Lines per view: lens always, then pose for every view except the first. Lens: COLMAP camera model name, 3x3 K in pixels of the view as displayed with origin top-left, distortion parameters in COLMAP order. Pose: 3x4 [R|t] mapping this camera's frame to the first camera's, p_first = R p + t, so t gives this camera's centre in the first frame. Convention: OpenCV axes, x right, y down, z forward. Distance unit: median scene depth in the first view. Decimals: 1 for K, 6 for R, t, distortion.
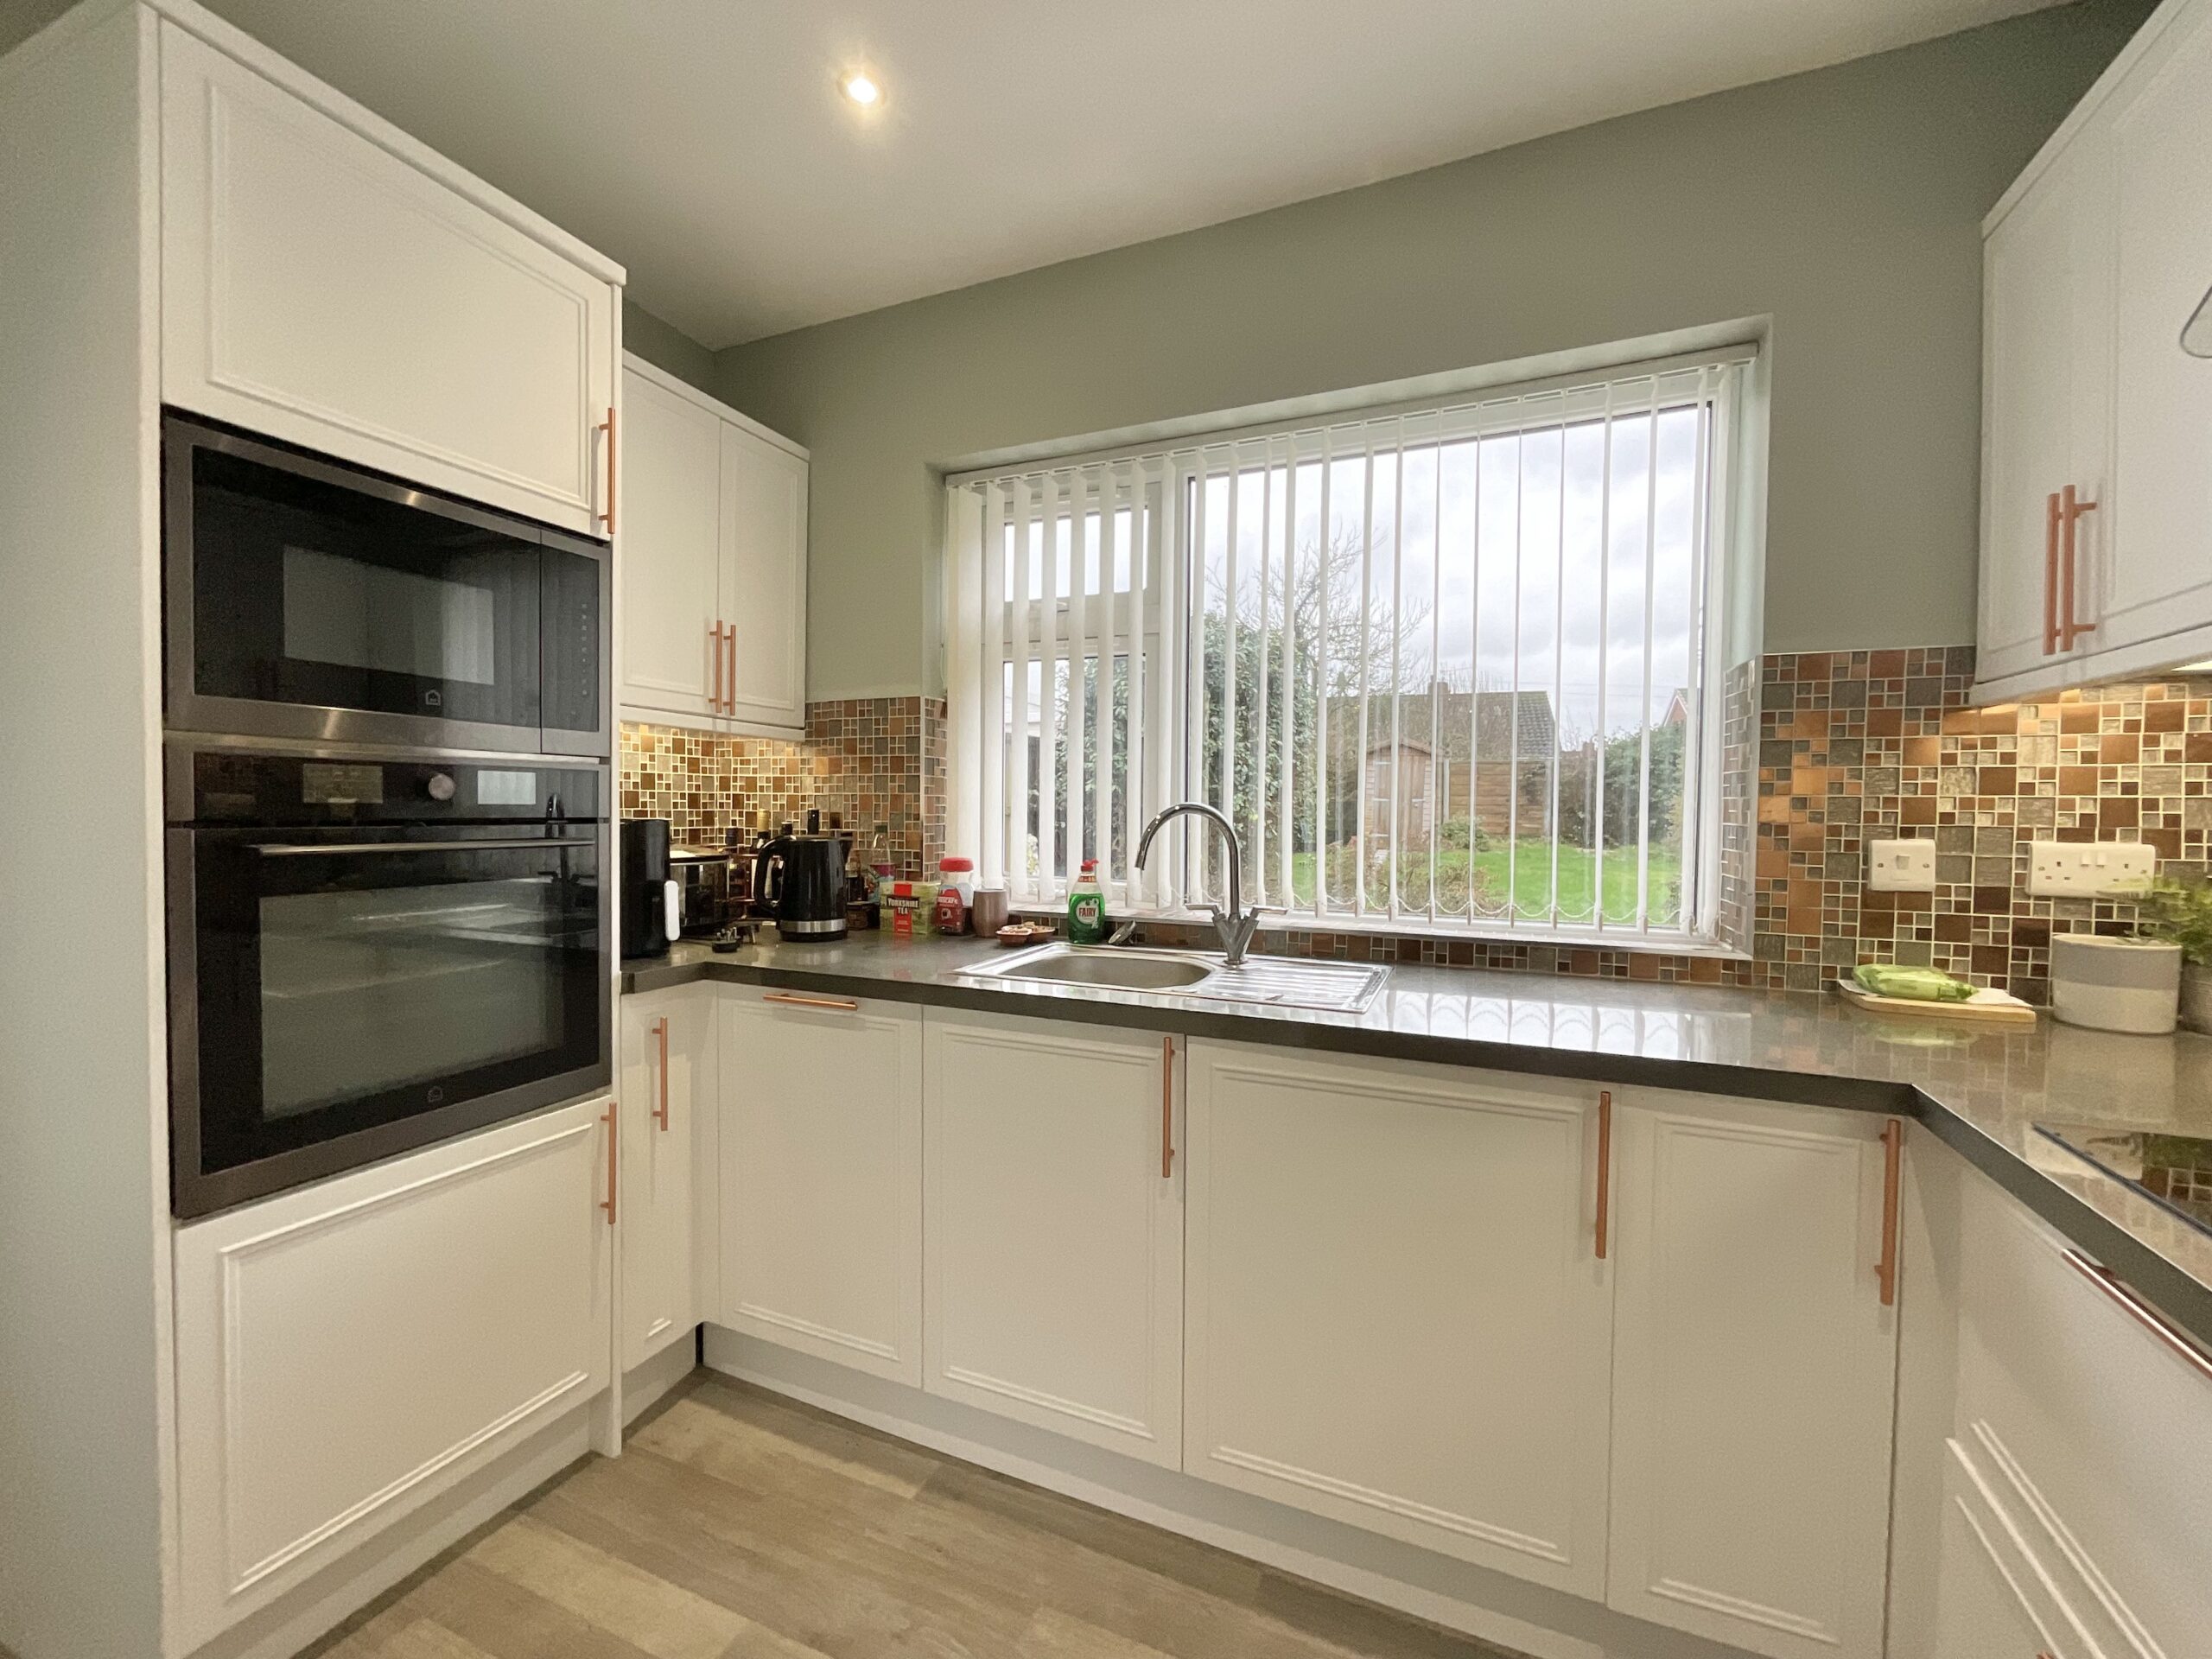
lens RADIAL K [[898.6, 0, 1106.0], [0, 898.6, 829.5], [0, 0, 1]] dist [-0.001235, -0.000328]
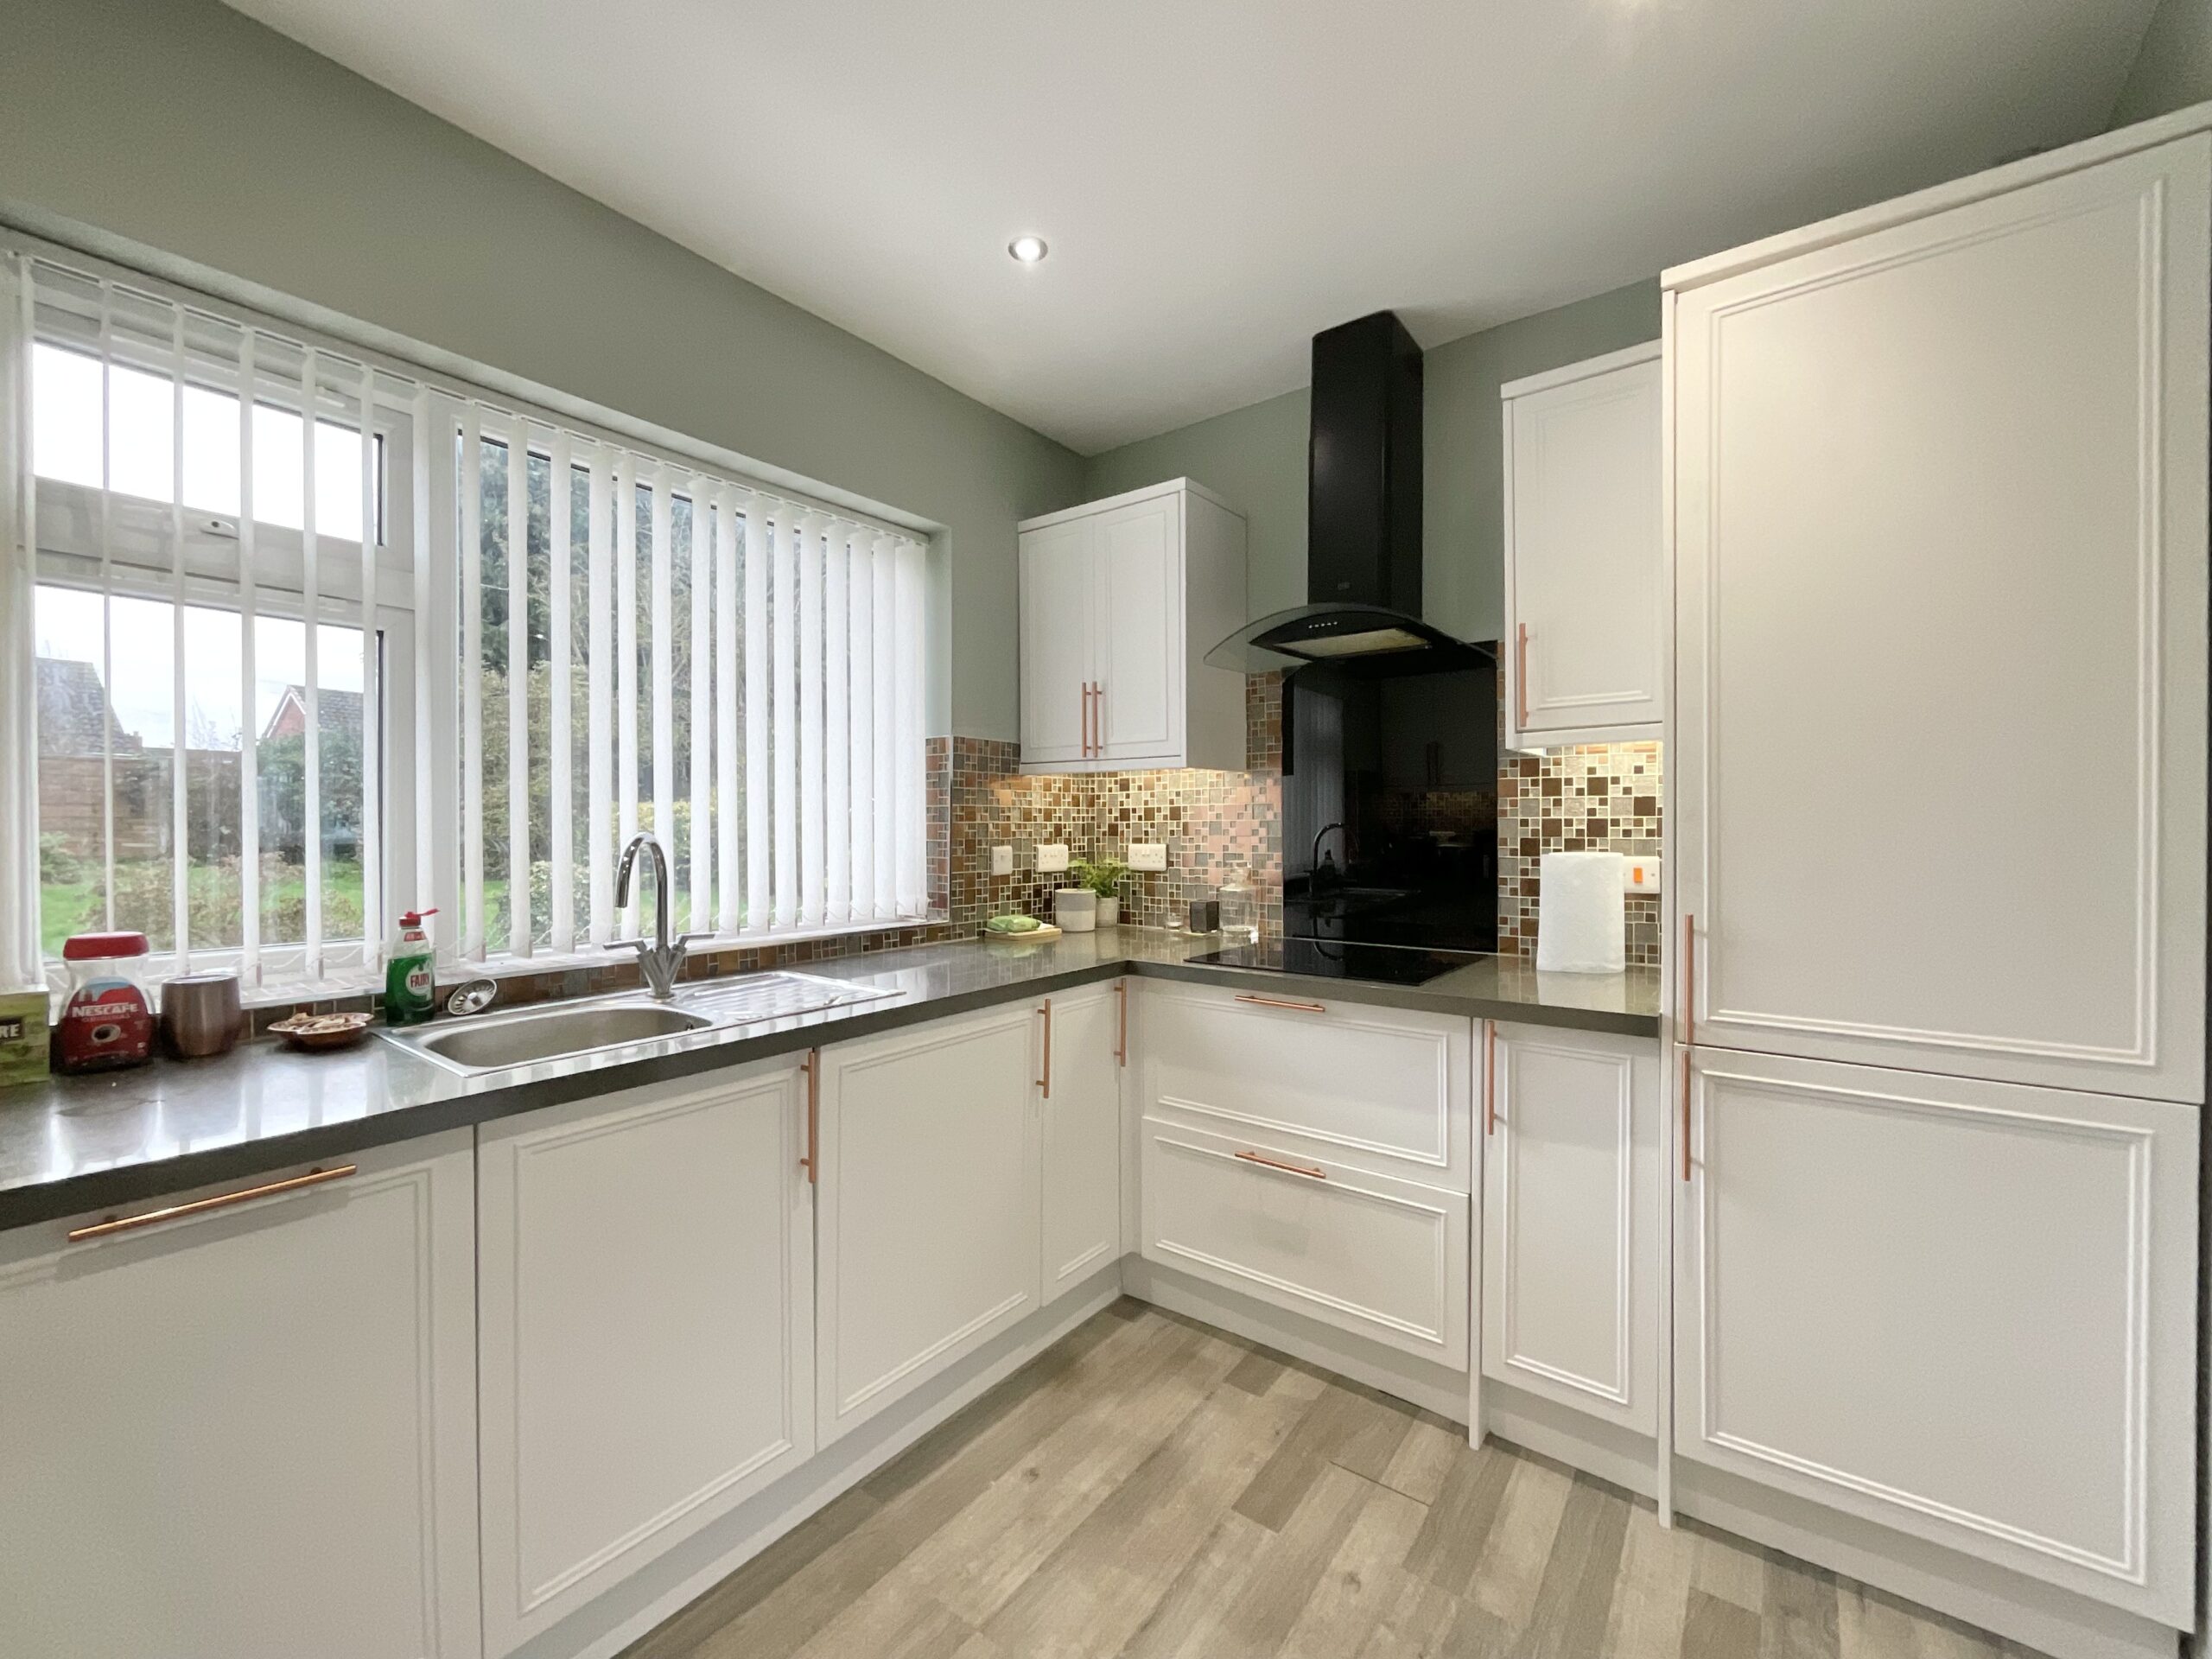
lens RADIAL K [[897.9, 0, 1110.1], [0, 897.9, 838.5], [0, 0, 1]] dist [-0.000575, -0.000082]
pose [[0.234553, -0.019649, 0.971905, -0.815921], [0.035511, 0.999302, 0.011633, -0.017768], [-0.971454, 0.031784, 0.235087, 0.363187]]
